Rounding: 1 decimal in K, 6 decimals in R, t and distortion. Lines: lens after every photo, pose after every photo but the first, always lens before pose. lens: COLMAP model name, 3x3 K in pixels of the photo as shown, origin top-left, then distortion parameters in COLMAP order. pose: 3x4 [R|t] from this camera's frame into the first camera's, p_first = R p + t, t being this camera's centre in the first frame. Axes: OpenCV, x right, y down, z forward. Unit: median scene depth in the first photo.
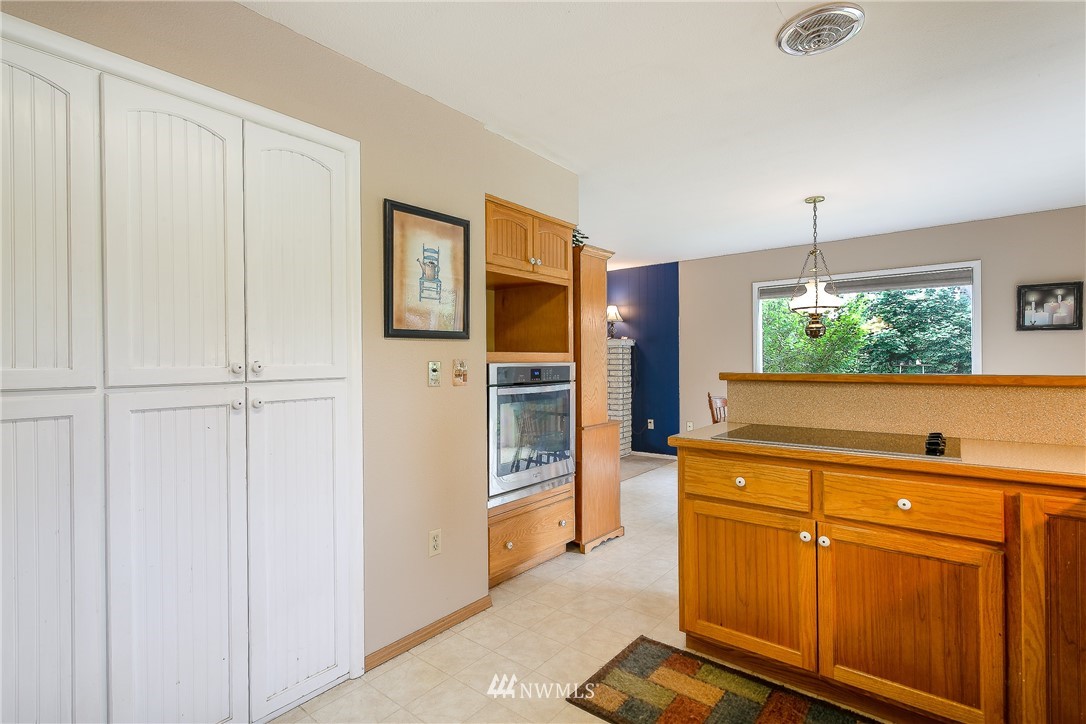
lens RADIAL K [[513.0, 0, 543.0], [0, 513.0, 362.0], [0, 0, 1]] dist [0.008757, 0.000719]
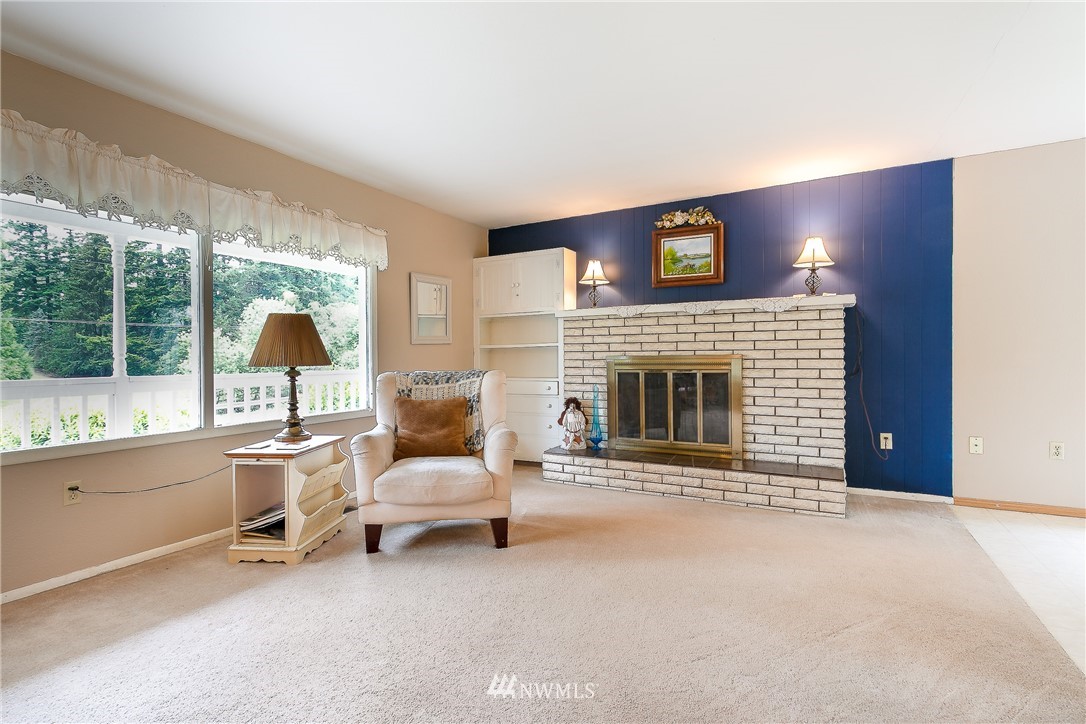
lens RADIAL K [[513.0, 0, 543.0], [0, 513.0, 362.0], [0, 0, 1]] dist [0.008757, 0.000719]
pose [[0.984433, -0.001782, 0.175753, -0.479506], [0.000901, 0.999987, 0.005091, 0.047181], [-0.175760, -0.004853, 0.984421, 0.843921]]
